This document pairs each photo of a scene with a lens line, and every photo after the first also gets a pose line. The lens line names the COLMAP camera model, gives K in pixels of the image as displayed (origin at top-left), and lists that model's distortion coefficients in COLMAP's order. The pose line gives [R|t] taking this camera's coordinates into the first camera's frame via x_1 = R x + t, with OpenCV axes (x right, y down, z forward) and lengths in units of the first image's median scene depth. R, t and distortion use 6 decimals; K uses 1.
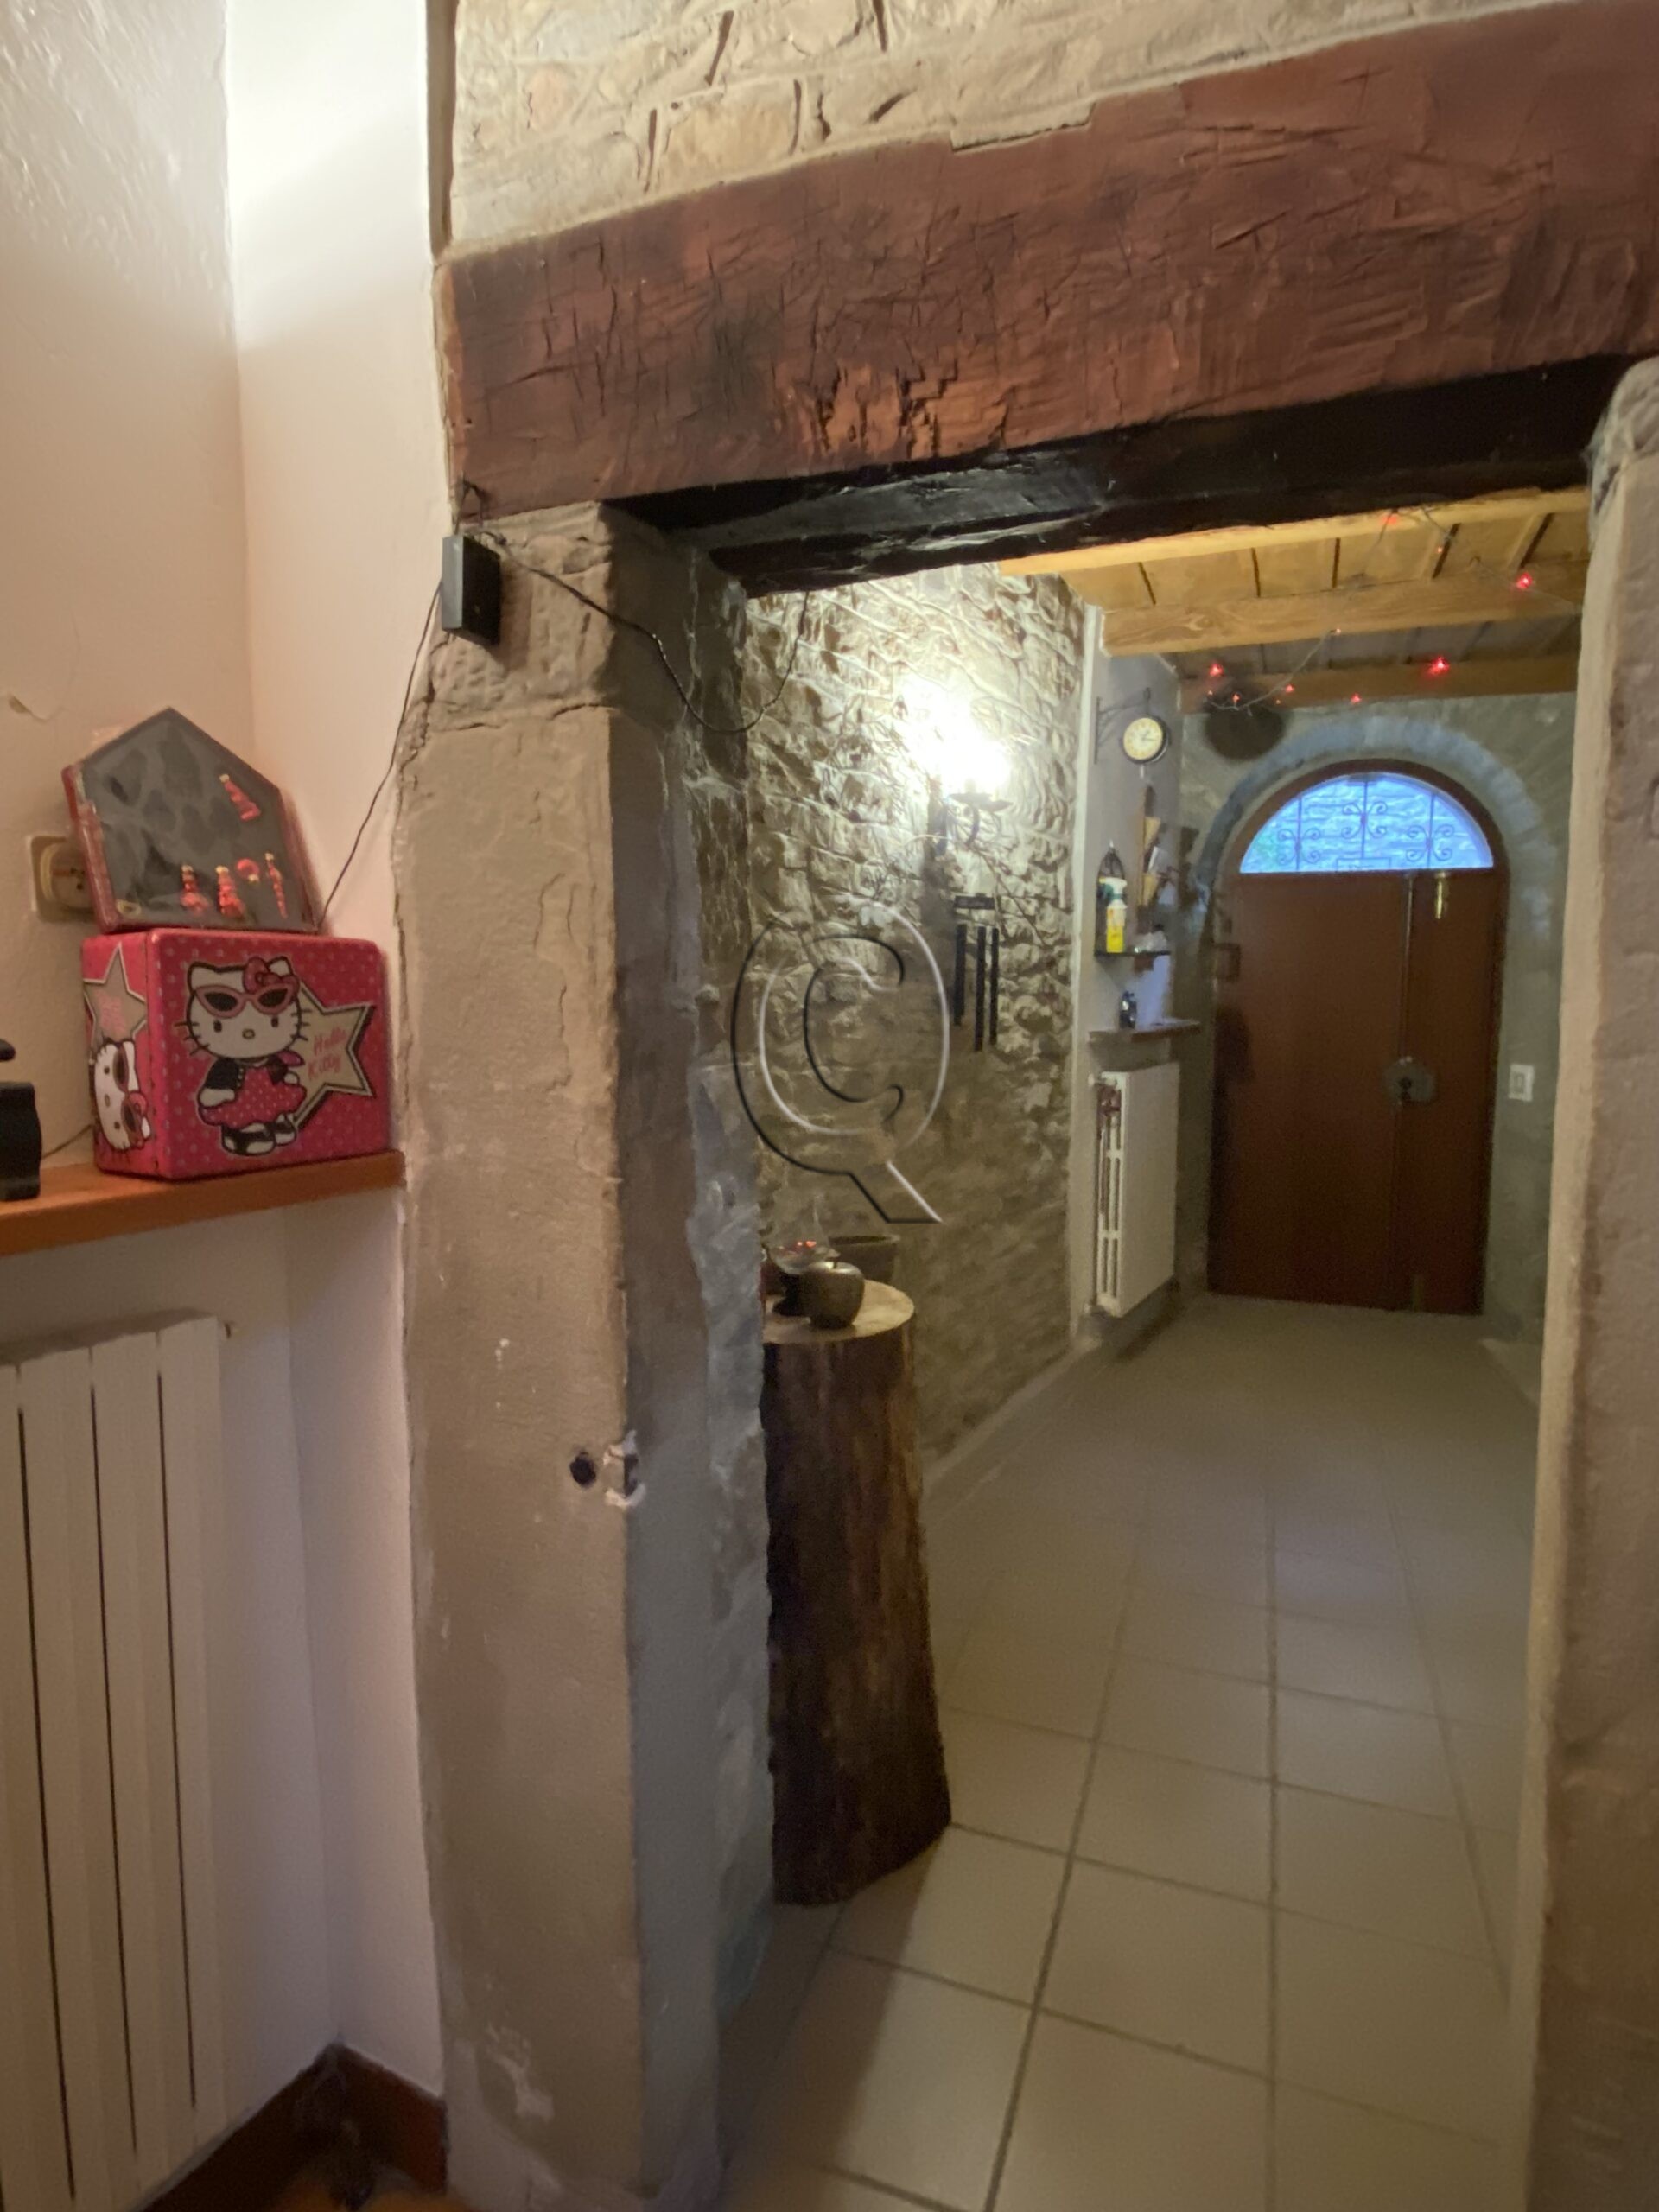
lens RADIAL K [[1170.8, 0, 834.9], [0, 1170.8, 1100.3], [0, 0, 1]] dist [0.045402, -0.036411]
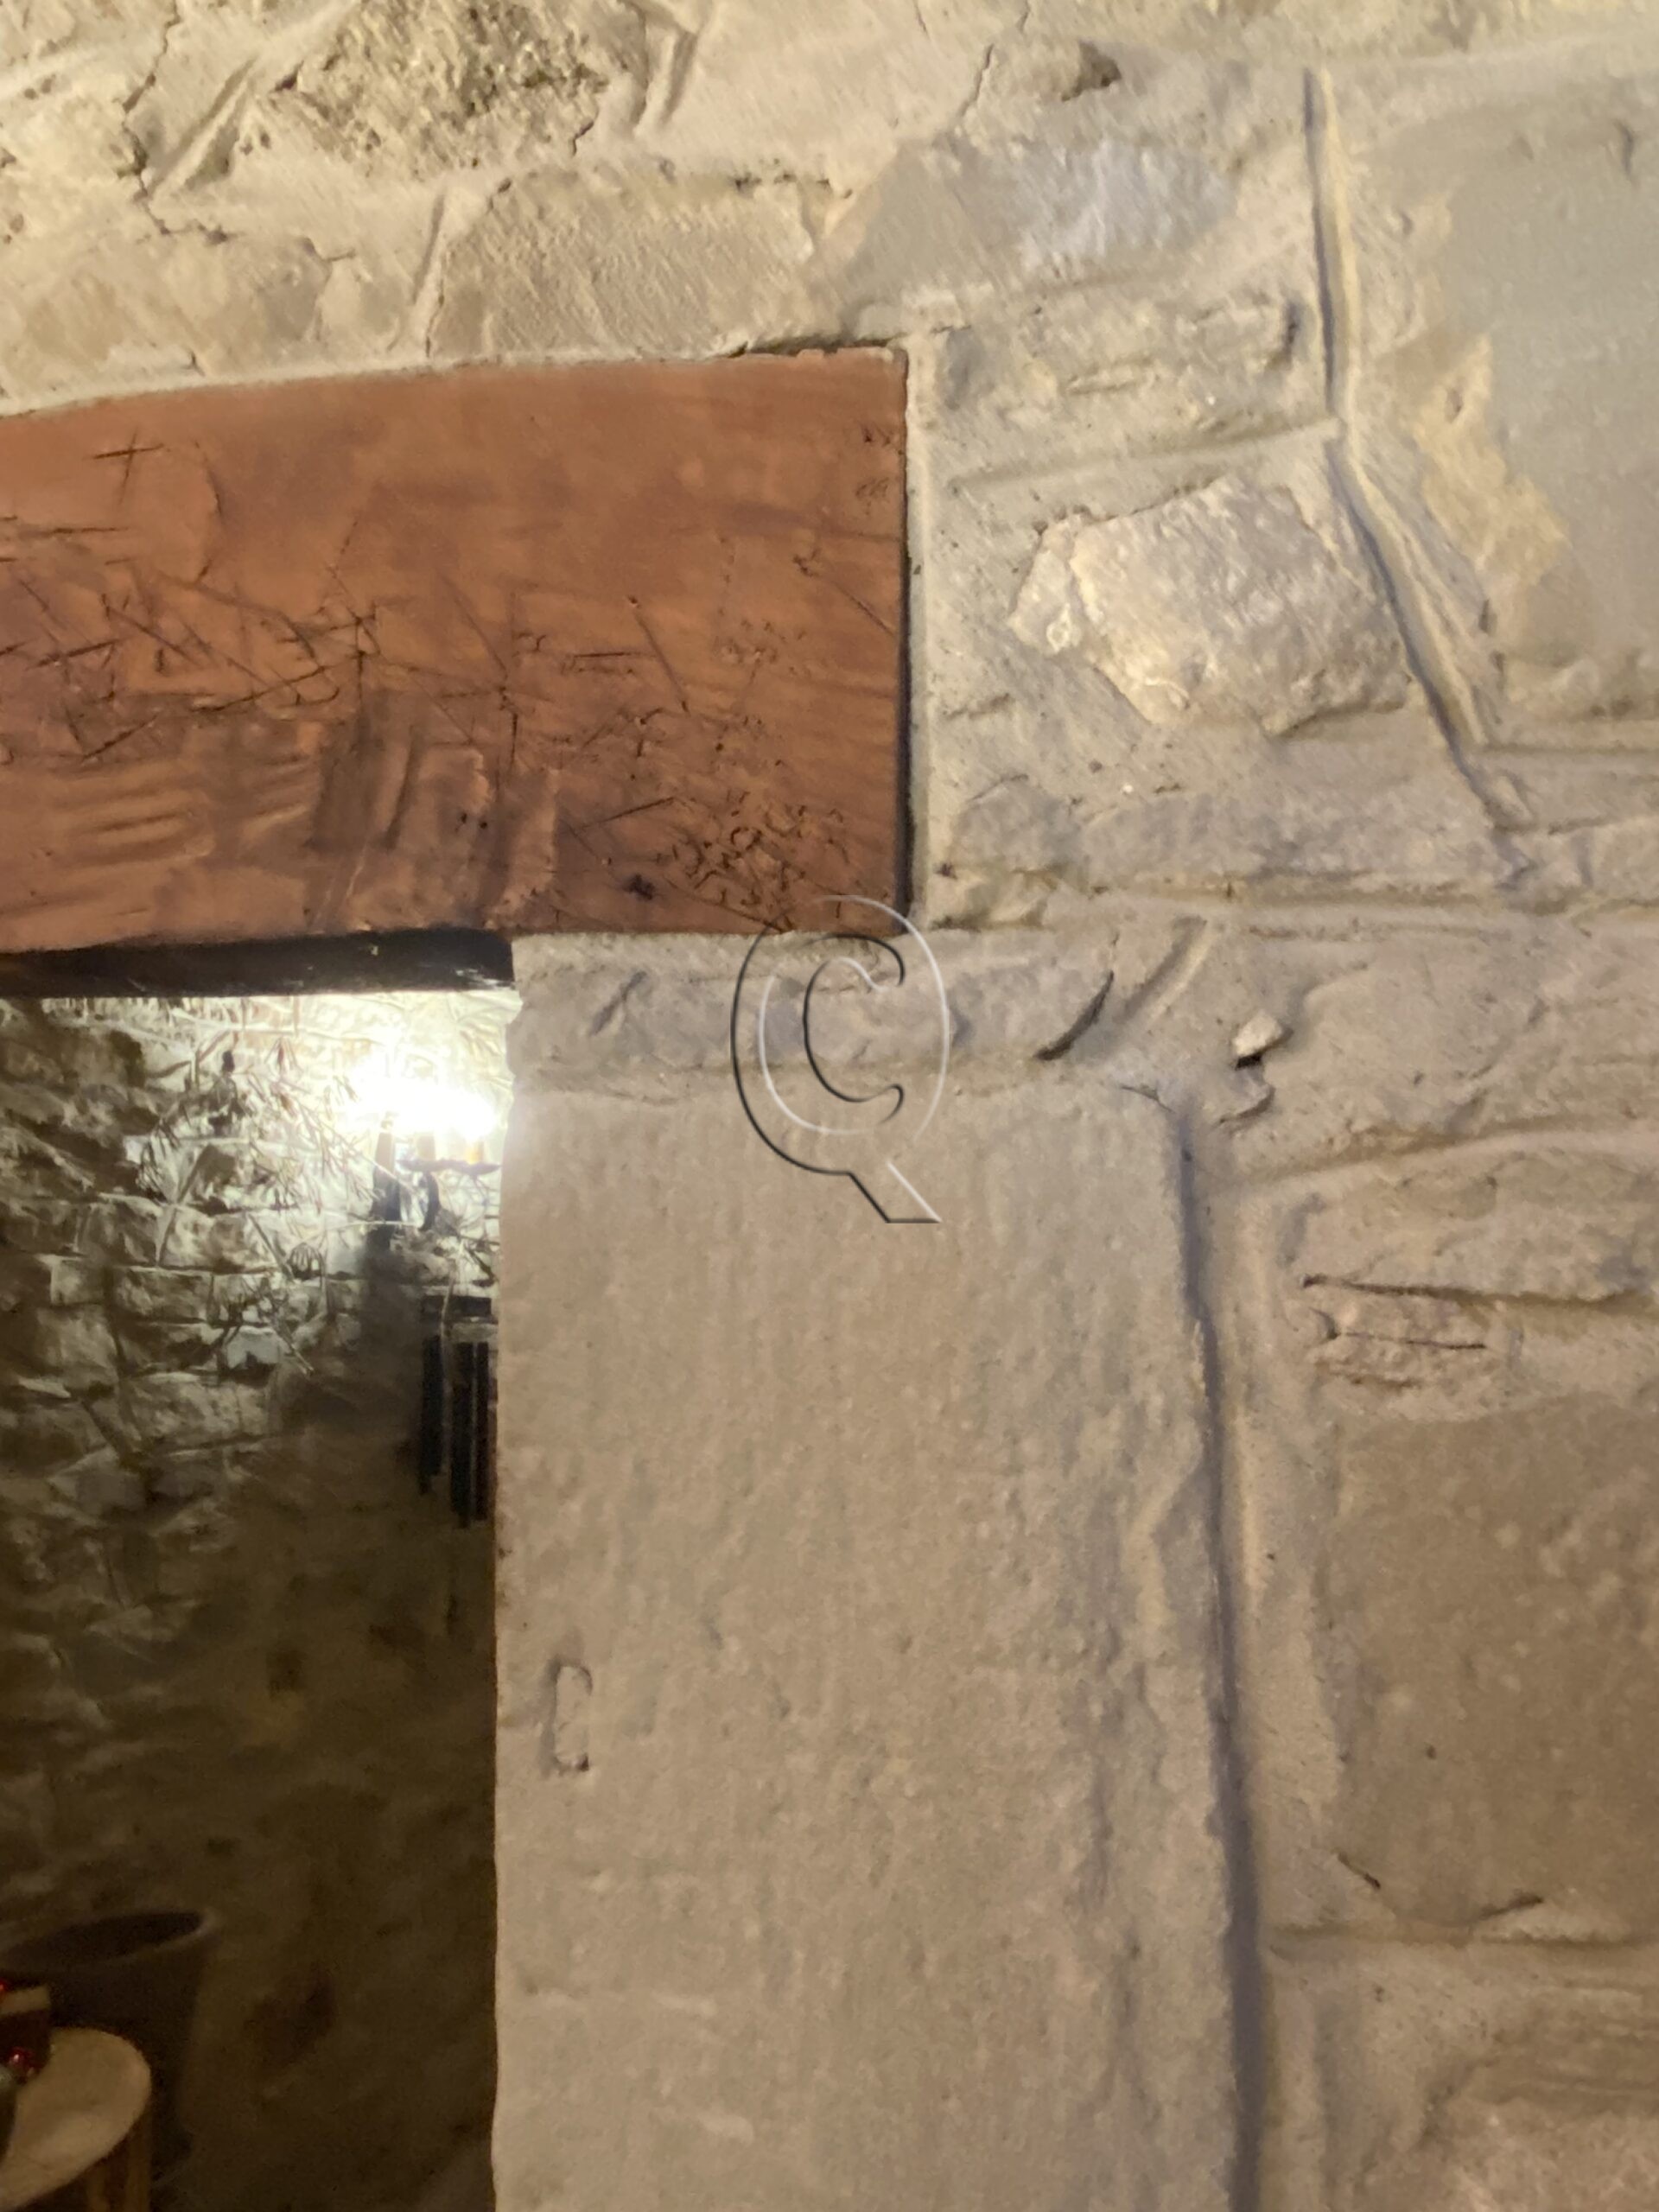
lens RADIAL K [[1568.6, 0, 824.4], [0, 1568.6, 1103.1], [0, 0, 1]] dist [0.088814, -0.117084]
pose [[0.985827, -0.001589, 0.167758, 0.202087], [0.034828, 0.980108, -0.195383, -0.110005], [-0.164111, 0.198456, 0.966273, 0.063547]]
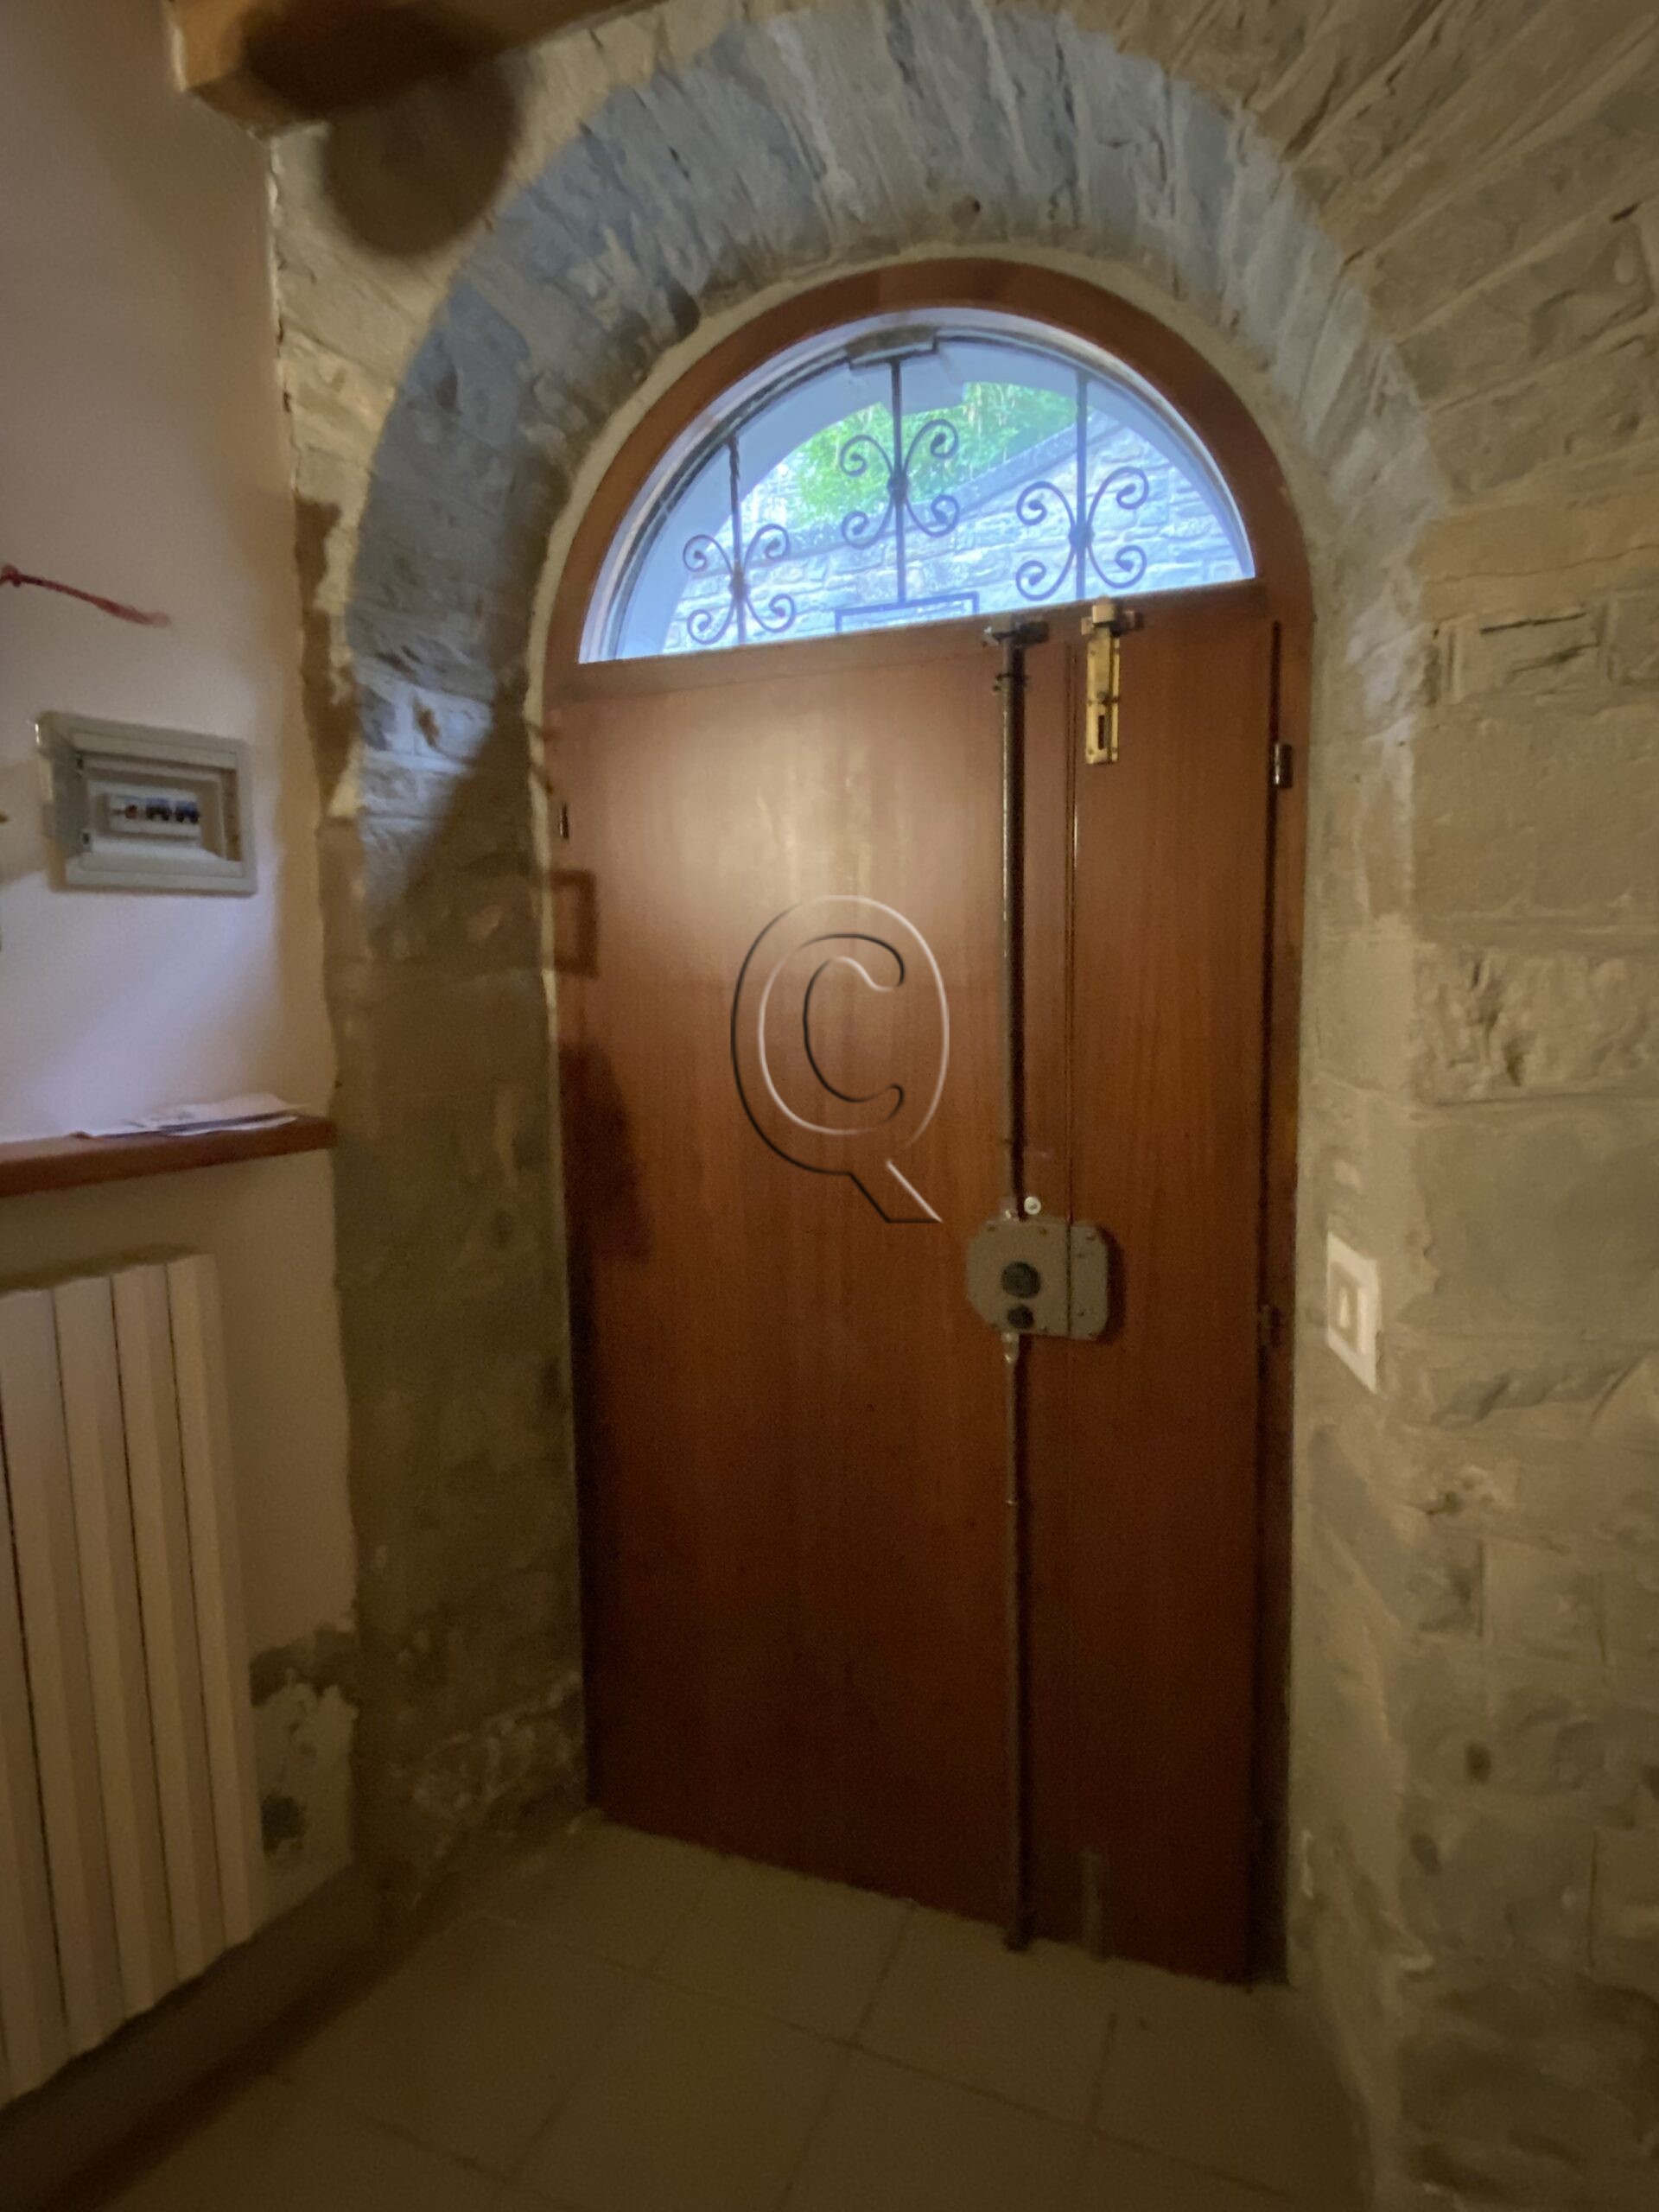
lens RADIAL K [[1170.8, 0, 834.9], [0, 1170.8, 1100.3], [0, 0, 1]] dist [0.045402, -0.036411]
pose [[0.998674, -0.023897, -0.045590, 0.855344], [0.024255, 0.999679, 0.007298, -0.127957], [0.045401, -0.008394, 0.998934, 1.292208]]
